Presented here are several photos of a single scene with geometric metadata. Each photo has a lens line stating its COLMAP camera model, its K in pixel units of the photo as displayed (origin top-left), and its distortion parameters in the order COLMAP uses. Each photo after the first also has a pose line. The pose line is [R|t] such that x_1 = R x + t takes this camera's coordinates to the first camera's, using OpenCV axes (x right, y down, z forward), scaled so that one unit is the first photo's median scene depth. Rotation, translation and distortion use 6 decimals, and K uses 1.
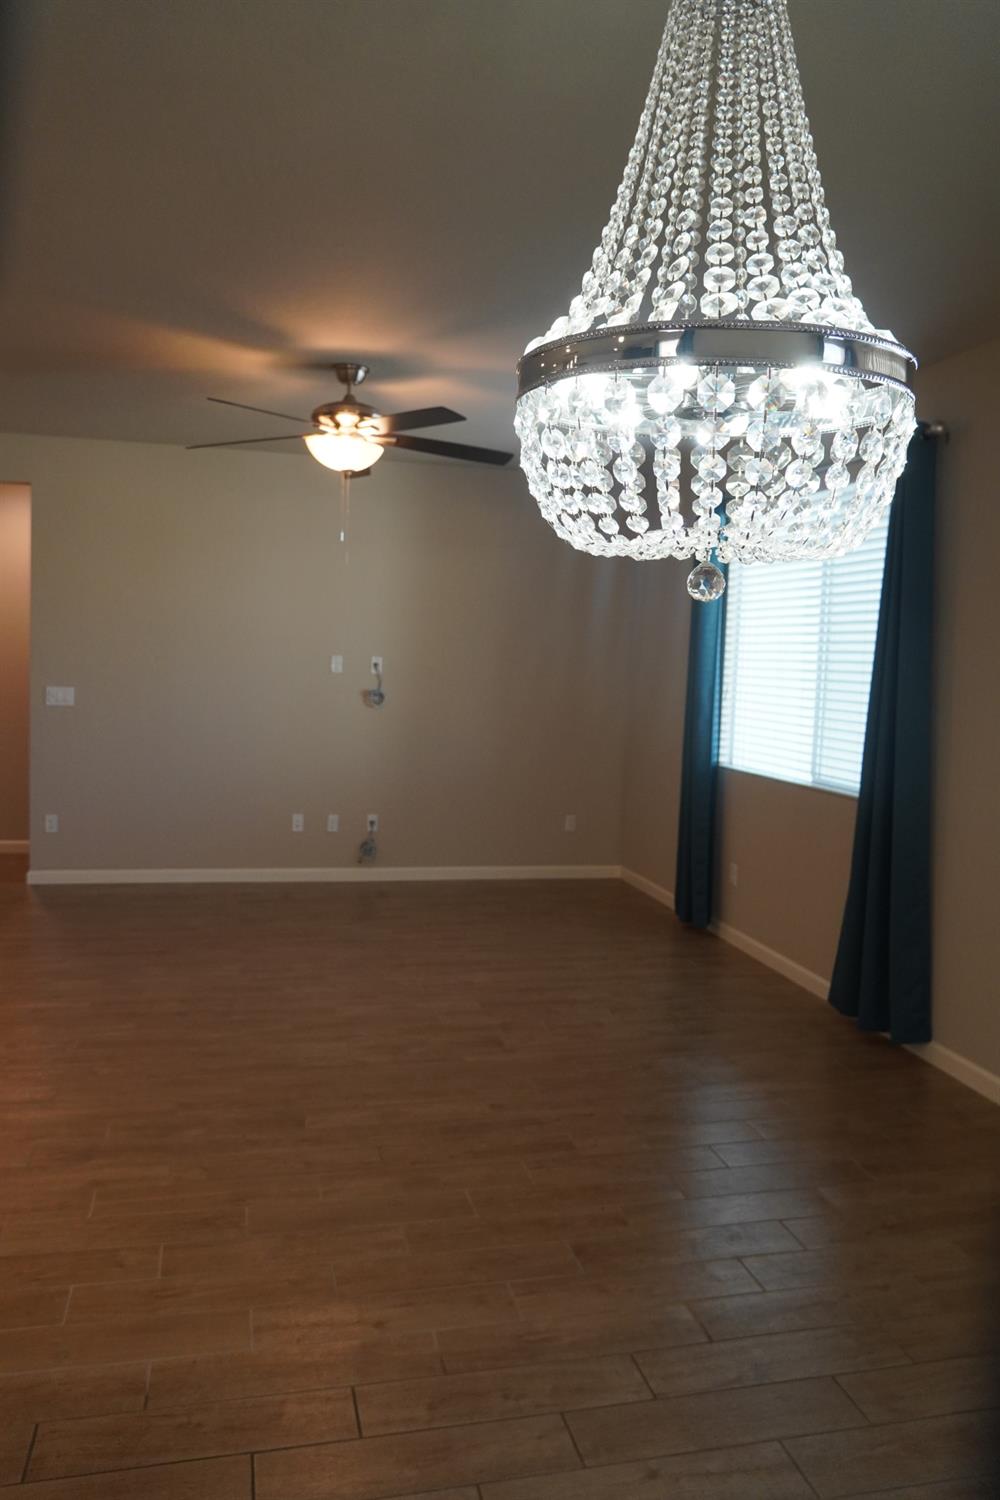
lens RADIAL K [[1118.7, 0, 500.0], [0, 1118.7, 750.0], [0, 0, 1]] dist [-0.052257, 0.039428]
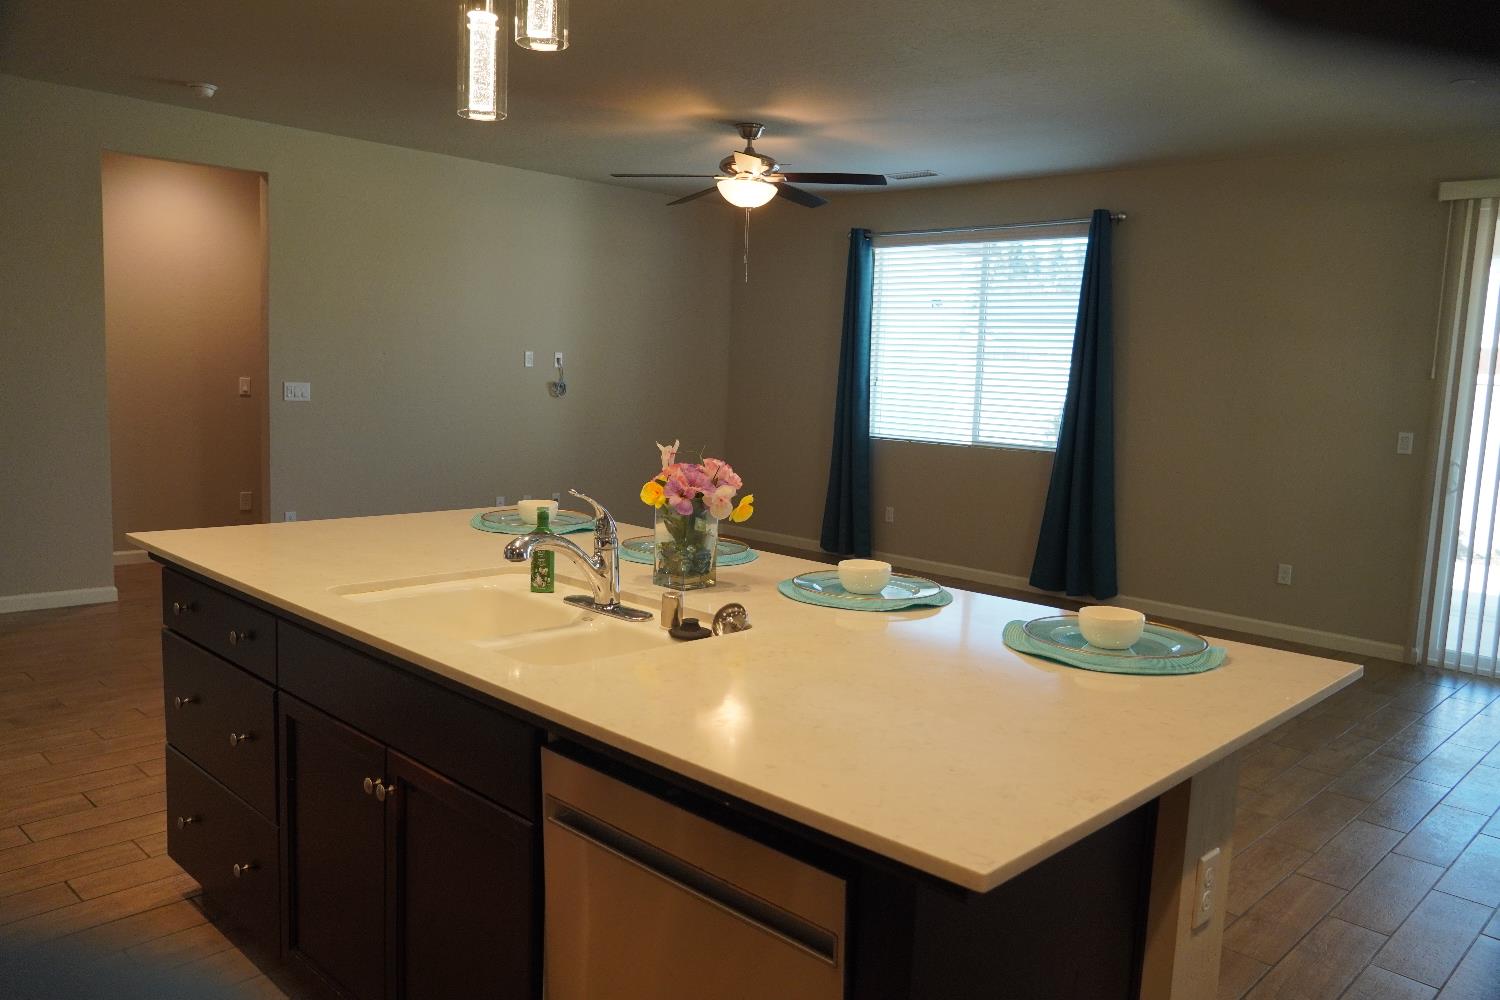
lens RADIAL K [[1118.7, 0, 750.0], [0, 1118.7, 500.0], [0, 0, 1]] dist [-0.052257, 0.039428]
pose [[0.843850, -0.066336, 0.532462, -0.589312], [0.037765, 0.997210, 0.064386, -0.000286], [-0.535248, -0.034223, 0.844001, -0.059112]]
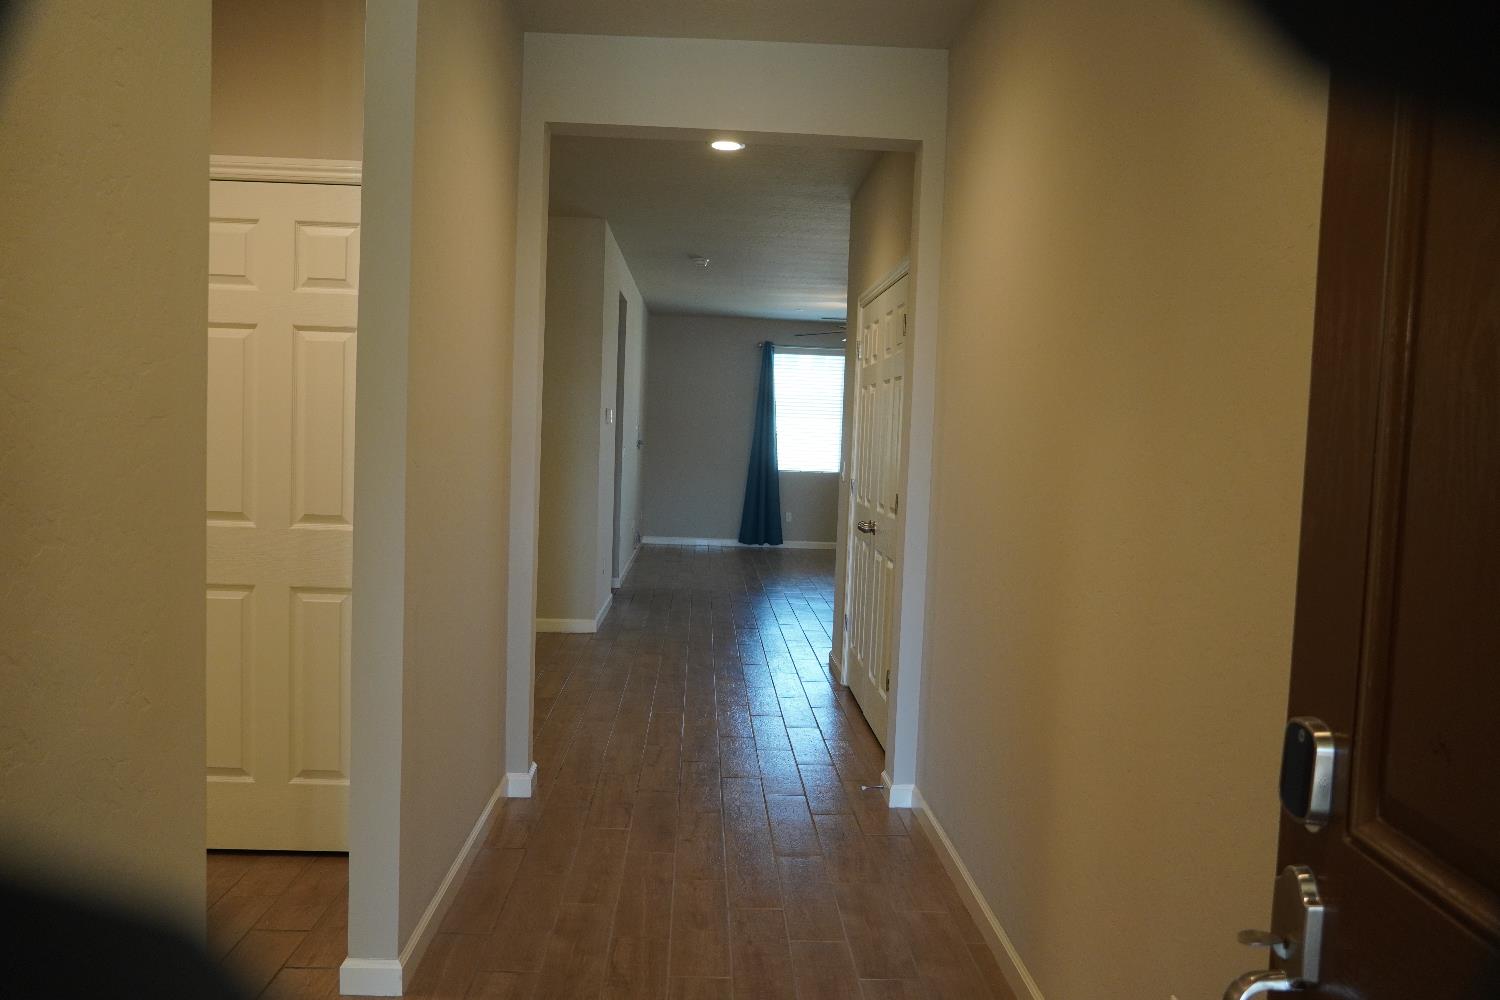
lens RADIAL K [[1118.7, 0, 750.0], [0, 1118.7, 500.0], [0, 0, 1]] dist [-0.052257, 0.039428]
pose [[0.190019, -0.087936, 0.977834, -1.746820], [0.054479, 0.995391, 0.078928, -0.090412], [-0.980268, 0.038274, 0.193934, 0.567362]]
